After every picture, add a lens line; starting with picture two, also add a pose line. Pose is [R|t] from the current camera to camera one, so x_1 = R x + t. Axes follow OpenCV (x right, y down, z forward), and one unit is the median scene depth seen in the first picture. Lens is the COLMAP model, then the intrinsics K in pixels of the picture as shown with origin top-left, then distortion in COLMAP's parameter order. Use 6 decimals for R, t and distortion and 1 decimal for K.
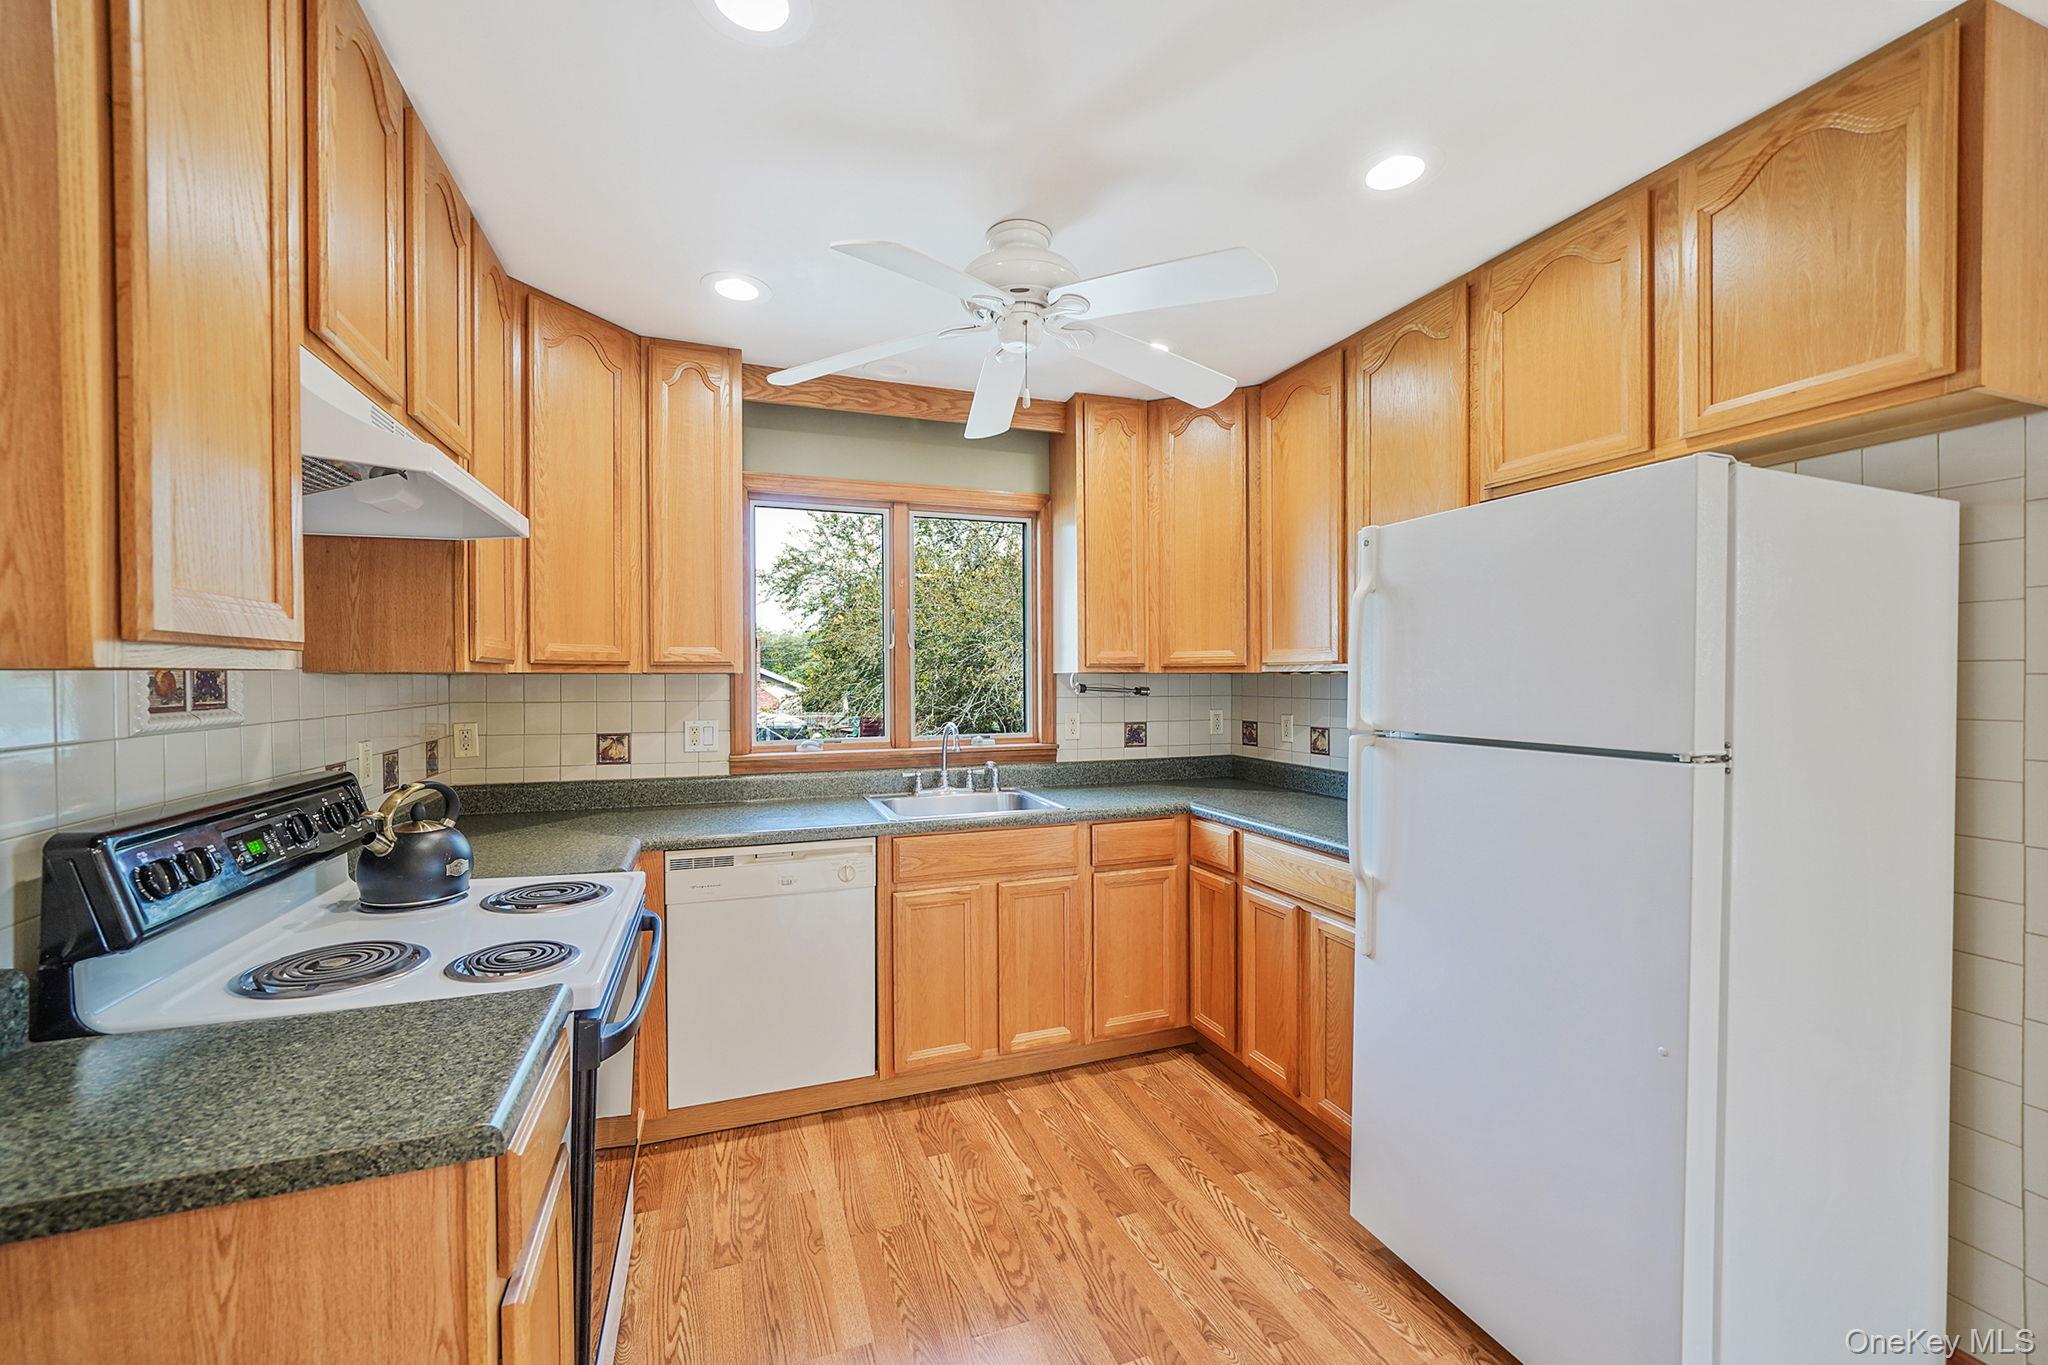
lens RADIAL K [[803.4, 0, 1009.8], [0, 803.4, 684.4], [0, 0, 1]] dist [-0.009344, 0.000425]
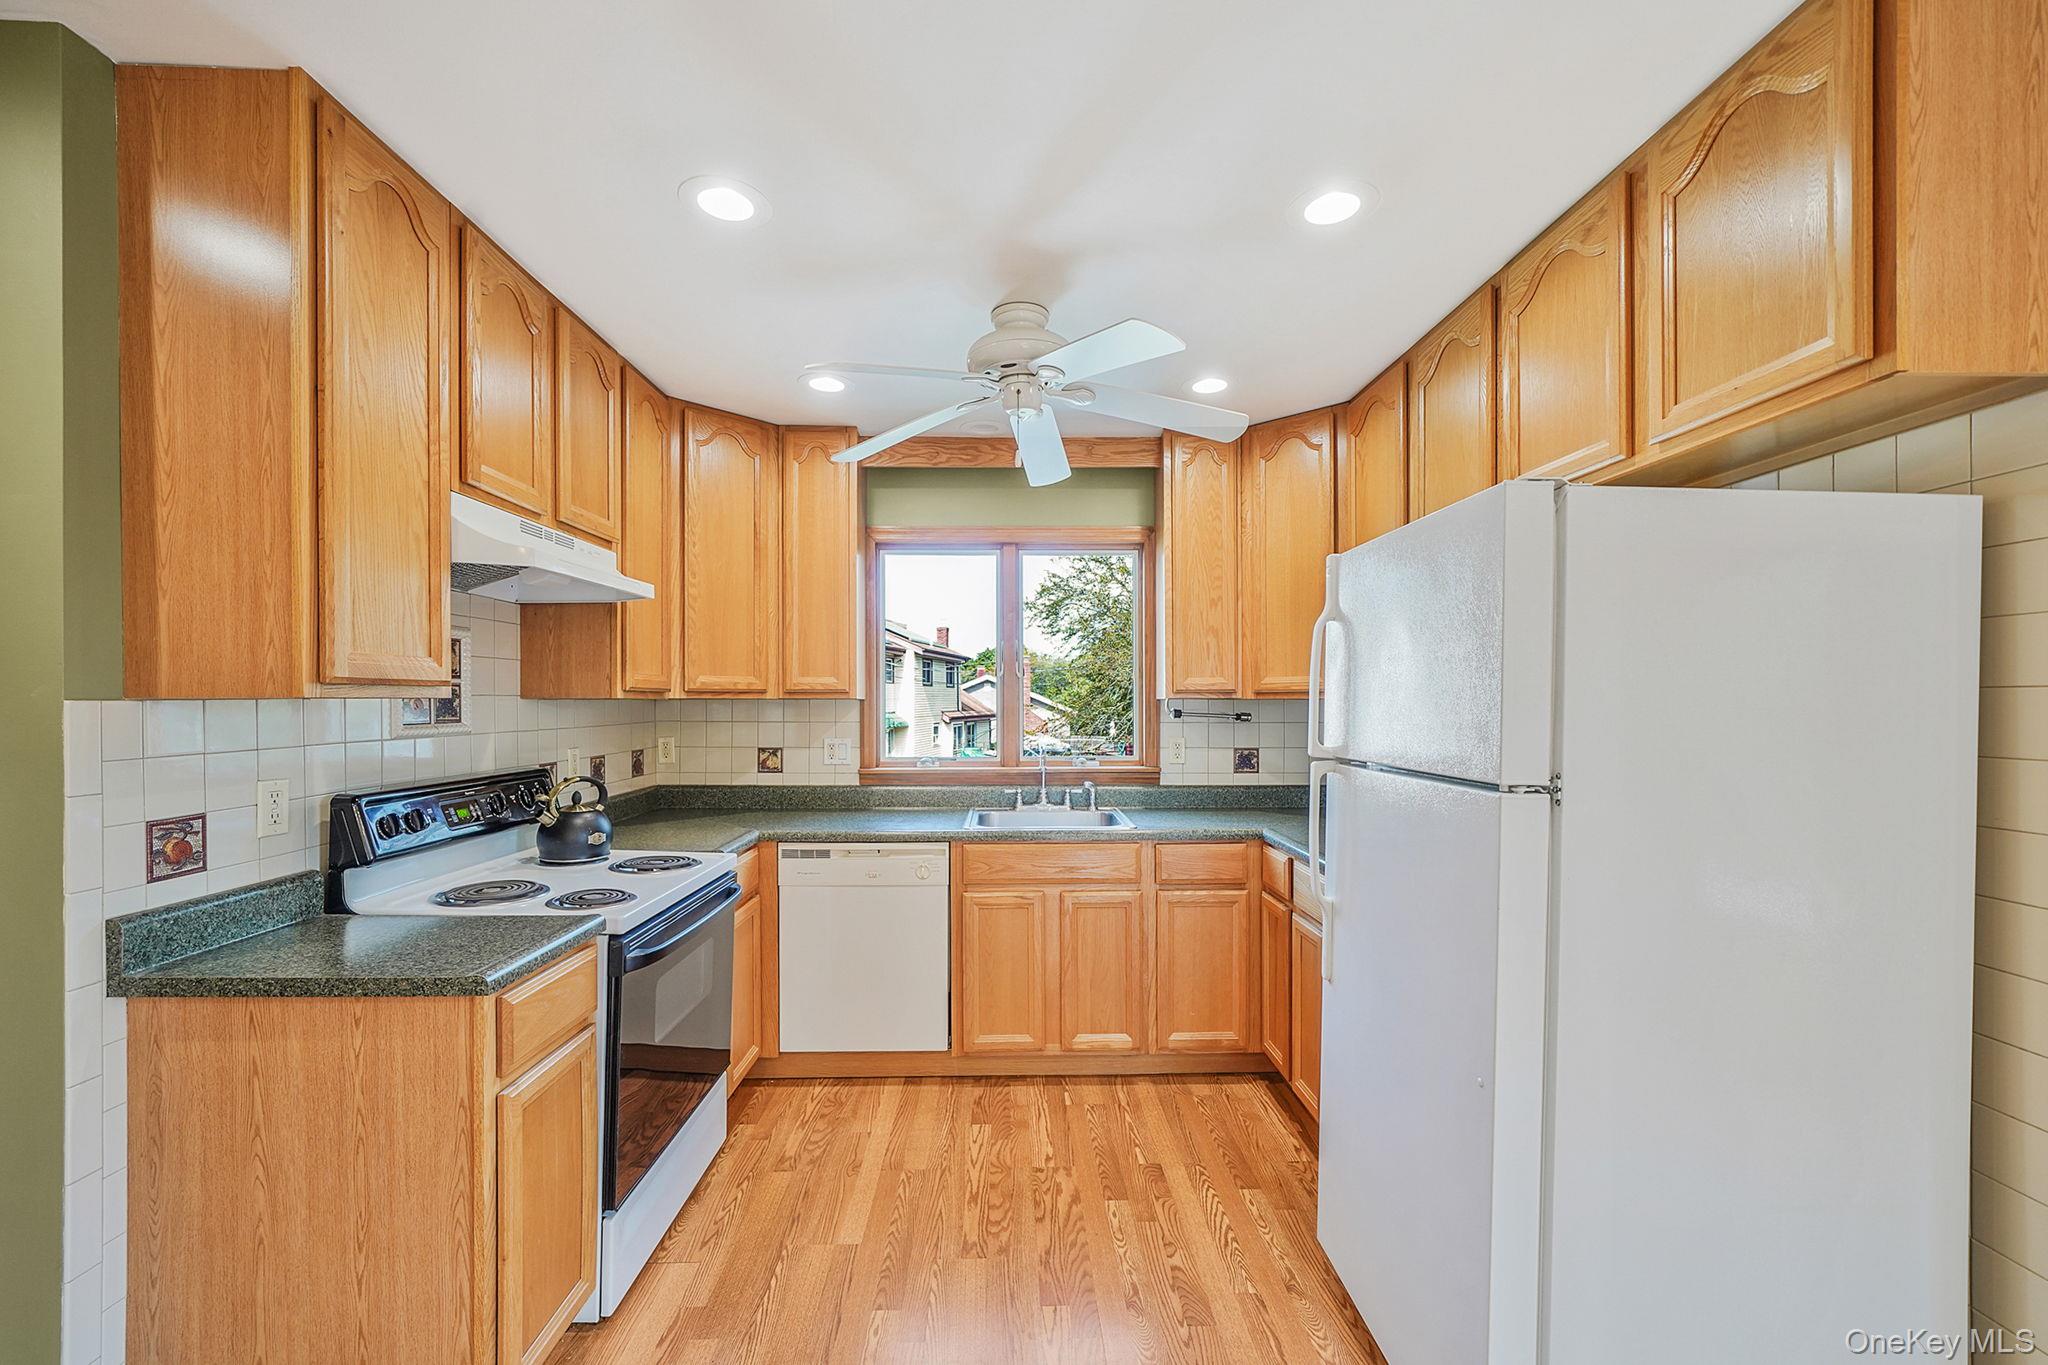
lens RADIAL K [[826.5, 0, 1020.4], [0, 826.5, 705.6], [0, 0, 1]] dist [-0.002743, -0.001005]
pose [[0.946279, 0.003815, -0.323329, 0.319140], [-0.004964, 0.999984, -0.002730, -0.002054], [0.323313, 0.004188, 0.946283, -0.085363]]
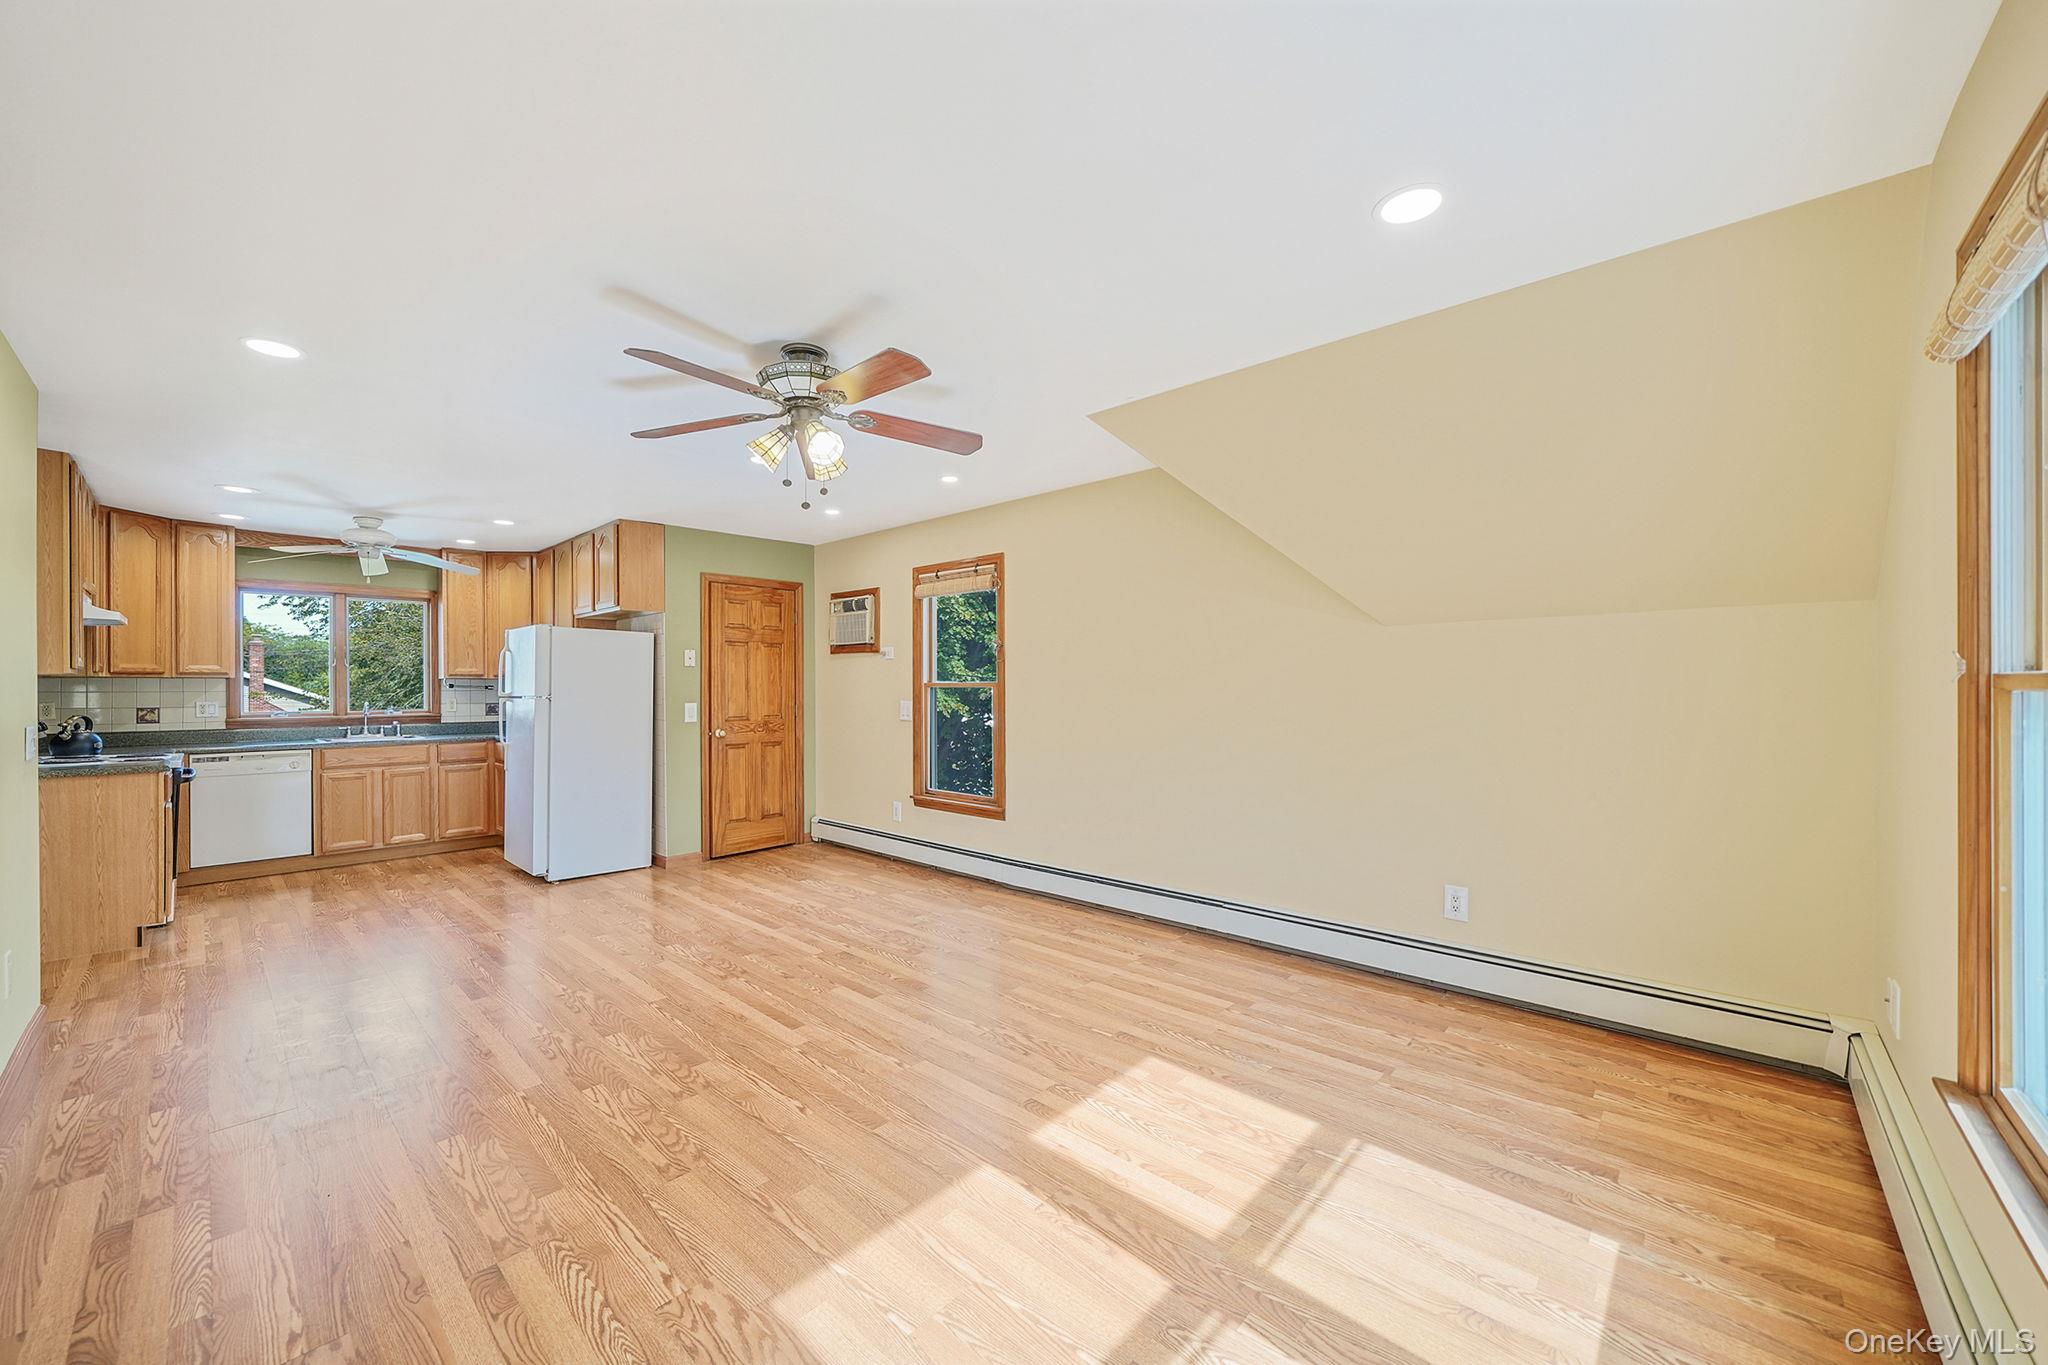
lens RADIAL K [[775.0, 0, 1019.0], [0, 775.0, 687.5], [0, 0, 1]] dist [-0.009780, 0.000459]
pose [[0.890451, -0.001575, 0.455077, 0.652773], [0.006106, 0.999945, -0.008487, 0.046401], [-0.455038, 0.010336, 0.890412, -1.934962]]
